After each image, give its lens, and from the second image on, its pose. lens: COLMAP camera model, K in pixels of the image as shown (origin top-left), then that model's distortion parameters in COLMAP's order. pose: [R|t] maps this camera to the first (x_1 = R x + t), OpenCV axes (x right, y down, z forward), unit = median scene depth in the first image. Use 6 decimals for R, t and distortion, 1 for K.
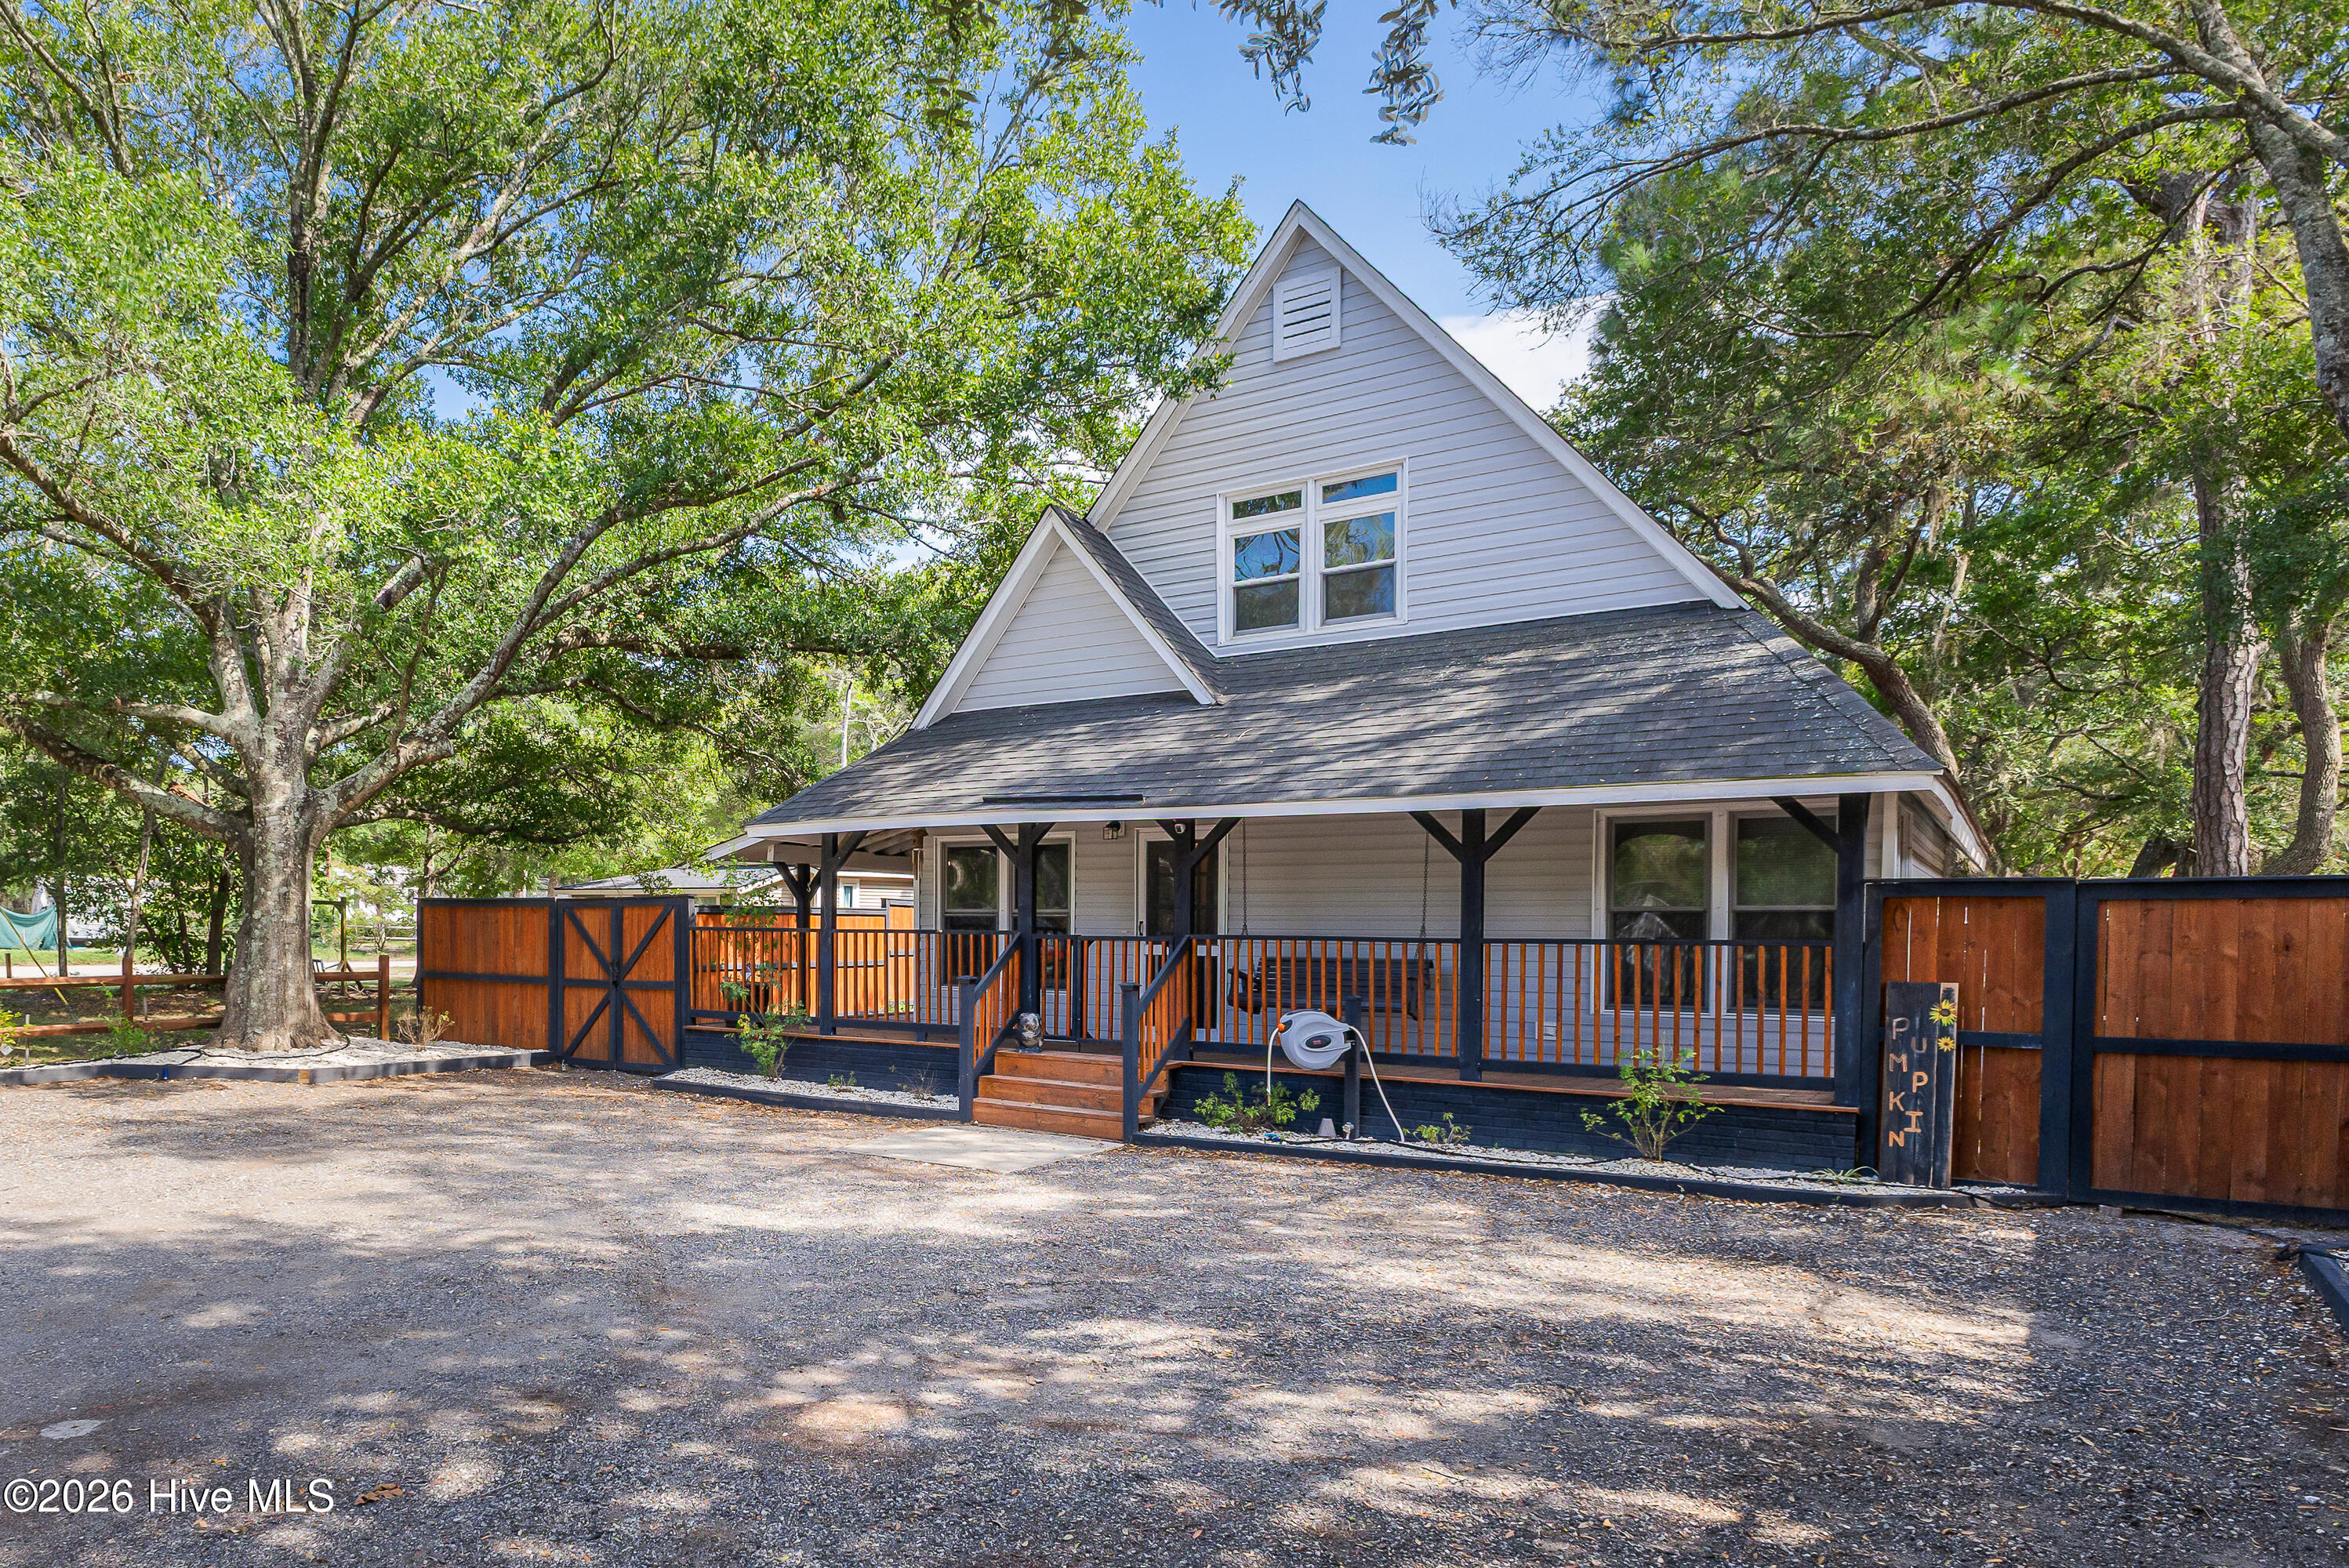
lens RADIAL K [[1057.6, 0, 1174.5], [0, 1057.6, 776.4], [0, 0, 1]] dist [-0.001775, -0.000223]
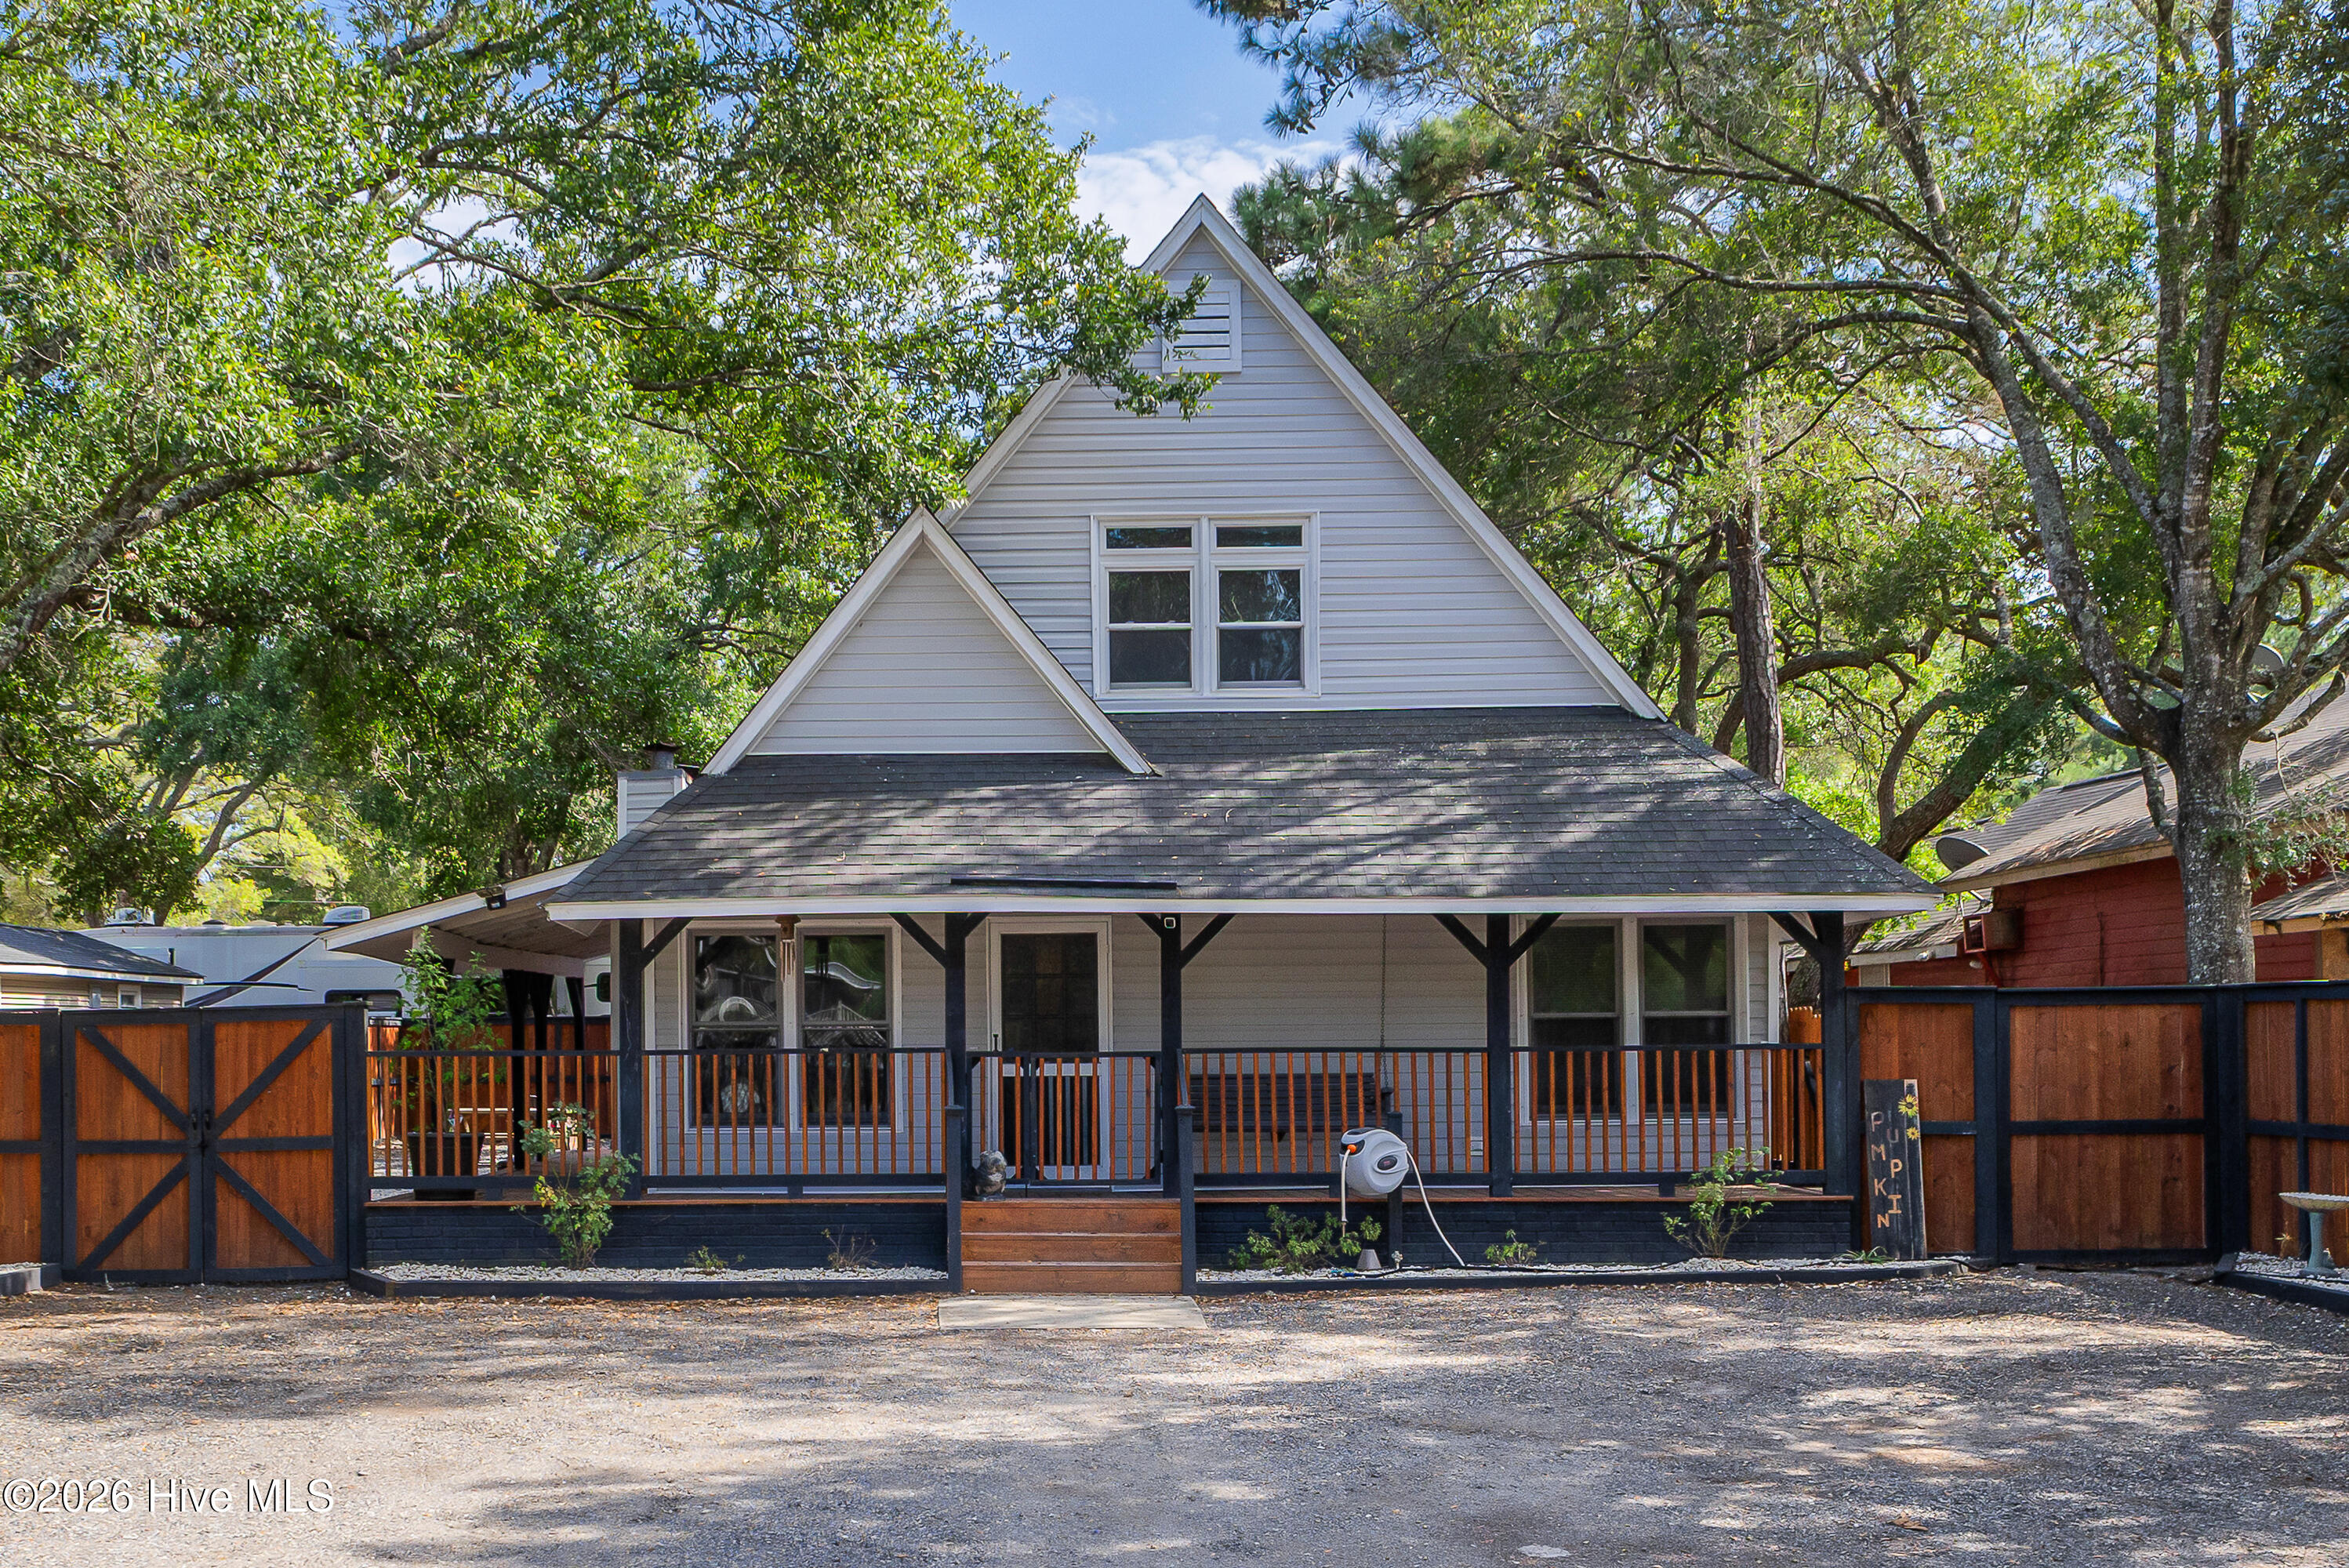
lens RADIAL K [[1392.4, 0, 1175.3], [0, 1392.4, 788.8], [0, 0, 1]] dist [0.007053, 0.000492]
pose [[0.899347, 0.064540, 0.432446, -0.485193], [-0.048144, 0.997649, -0.048770, -0.004004], [-0.434577, 0.023041, 0.900340, -0.012268]]
